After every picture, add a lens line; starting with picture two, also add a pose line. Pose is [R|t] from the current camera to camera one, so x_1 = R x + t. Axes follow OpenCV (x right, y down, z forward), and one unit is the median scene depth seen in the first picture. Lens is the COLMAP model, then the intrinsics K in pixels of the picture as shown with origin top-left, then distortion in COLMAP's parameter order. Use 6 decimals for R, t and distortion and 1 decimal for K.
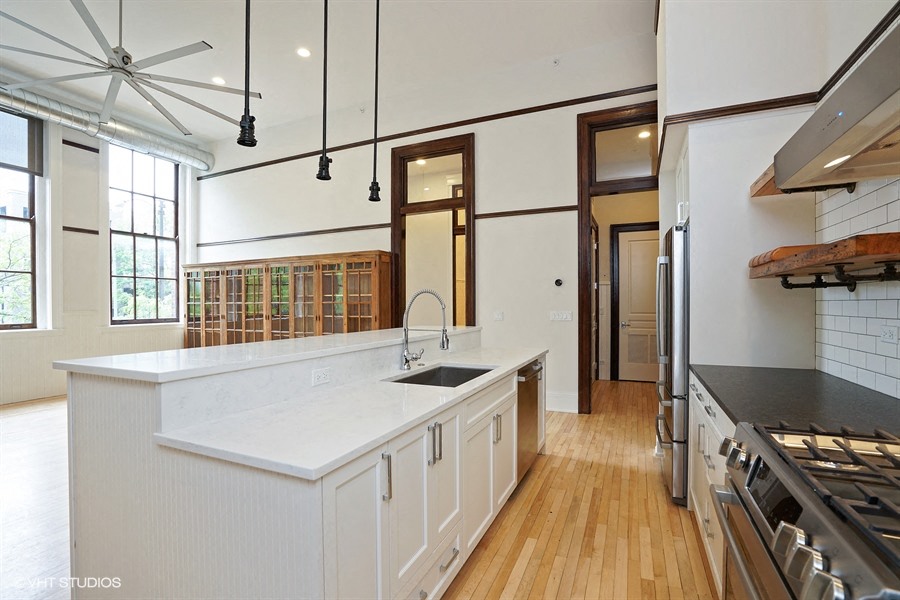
lens RADIAL K [[405.4, 0, 440.0], [0, 405.4, 304.6], [0, 0, 1]] dist [-0.016498, 0.001153]
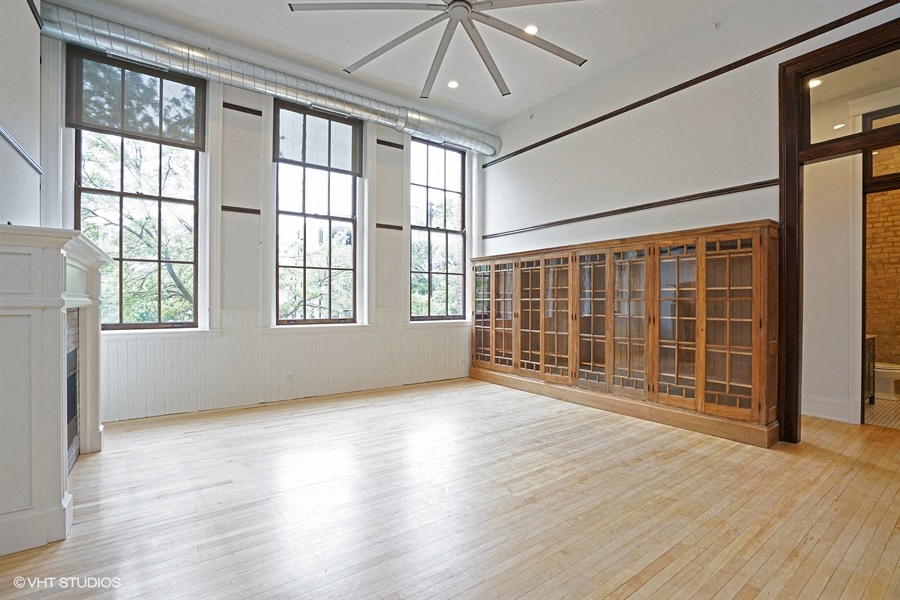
lens RADIAL K [[405.4, 0, 448.4], [0, 405.4, 299.4], [0, 0, 1]] dist [-0.016498, 0.001153]
pose [[0.877324, 0.003920, -0.479883, -0.247411], [-0.006818, 0.999968, -0.004296, 0.000971], [0.479851, 0.007041, 0.877322, 0.155835]]
